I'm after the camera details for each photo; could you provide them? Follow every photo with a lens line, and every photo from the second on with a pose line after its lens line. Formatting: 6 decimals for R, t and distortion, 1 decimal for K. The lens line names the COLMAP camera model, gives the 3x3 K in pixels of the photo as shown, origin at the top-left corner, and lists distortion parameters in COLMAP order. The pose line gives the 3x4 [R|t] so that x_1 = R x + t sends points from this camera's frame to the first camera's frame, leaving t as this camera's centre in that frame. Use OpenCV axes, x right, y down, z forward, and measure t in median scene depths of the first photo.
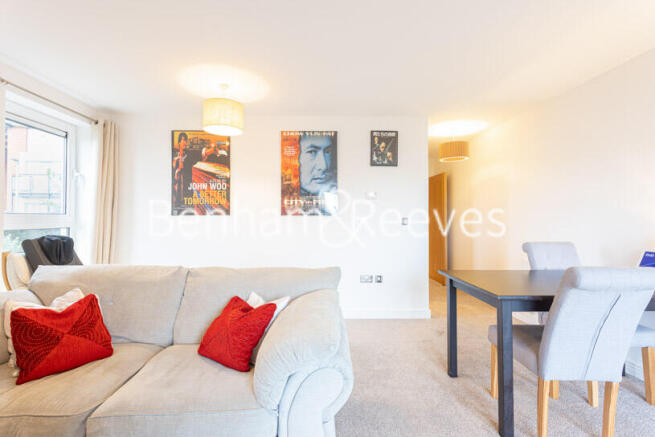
lens RADIAL K [[308.1, 0, 327.5], [0, 308.1, 218.5], [0, 0, 1]] dist [0.002901, 0.000262]
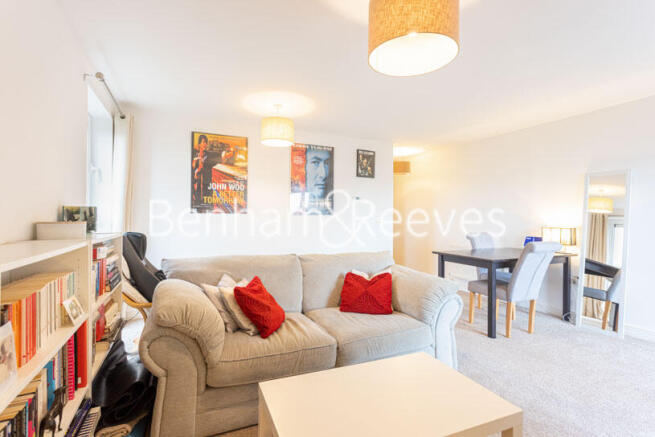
lens RADIAL K [[308.1, 0, 327.5], [0, 308.1, 218.5], [0, 0, 1]] dist [0.002901, 0.000262]
pose [[0.916614, 0.004799, 0.399745, -0.495926], [-0.007238, 0.999963, 0.004592, -0.000827], [-0.399708, -0.007103, 0.916615, -0.134978]]
